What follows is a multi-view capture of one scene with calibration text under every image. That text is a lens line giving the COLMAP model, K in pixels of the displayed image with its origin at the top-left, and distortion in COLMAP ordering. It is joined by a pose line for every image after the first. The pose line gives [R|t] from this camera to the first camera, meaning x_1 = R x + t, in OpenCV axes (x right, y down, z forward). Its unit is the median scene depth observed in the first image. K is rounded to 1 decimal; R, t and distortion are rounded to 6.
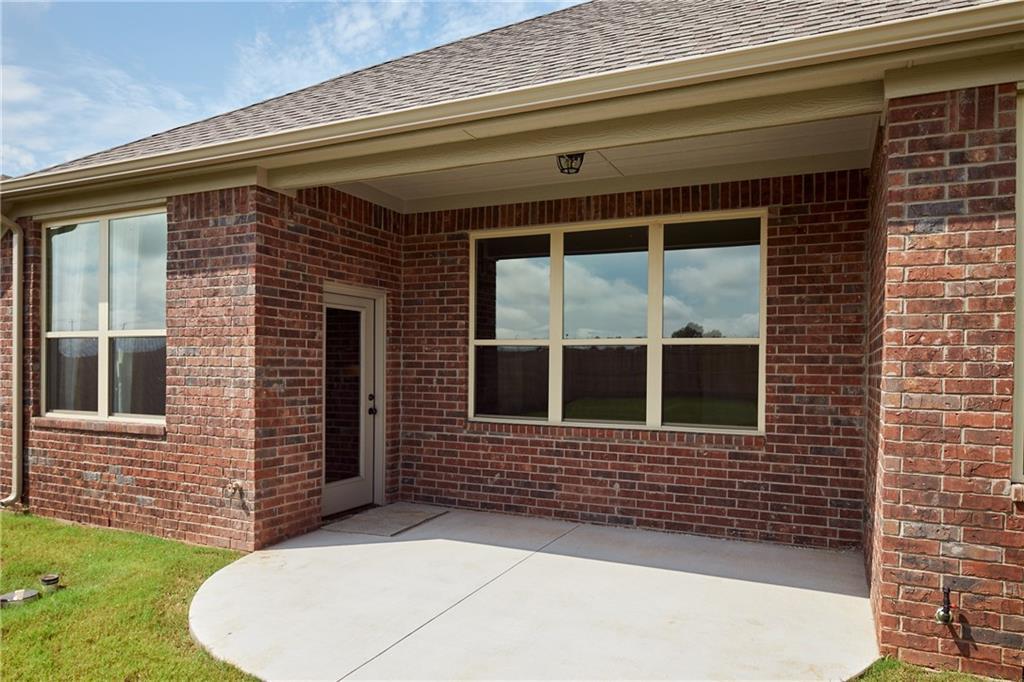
lens RADIAL K [[682.5, 0, 510.7], [0, 682.5, 370.1], [0, 0, 1]] dist [-0.009483, -0.004391]
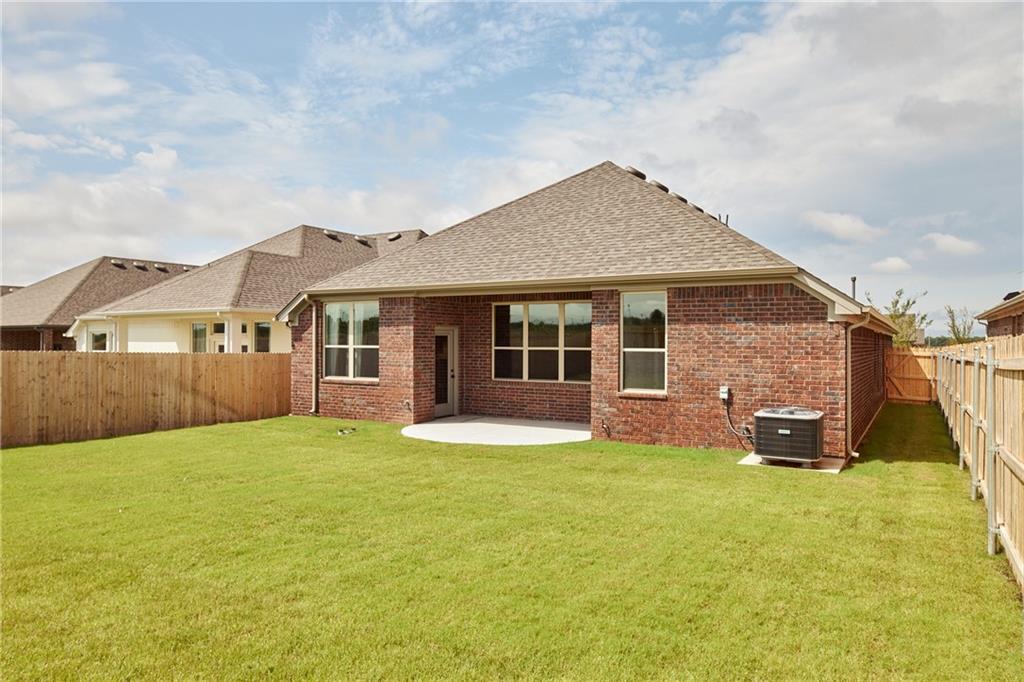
lens RADIAL K [[706.6, 0, 512.0], [0, 706.6, 341.0], [0, 0, 1]] dist [0.003165, 0.001348]
pose [[0.995313, -0.006269, -0.096507, 0.265981], [0.005802, 0.999970, -0.005119, -0.054972], [0.096537, 0.004535, 0.995319, -1.574007]]
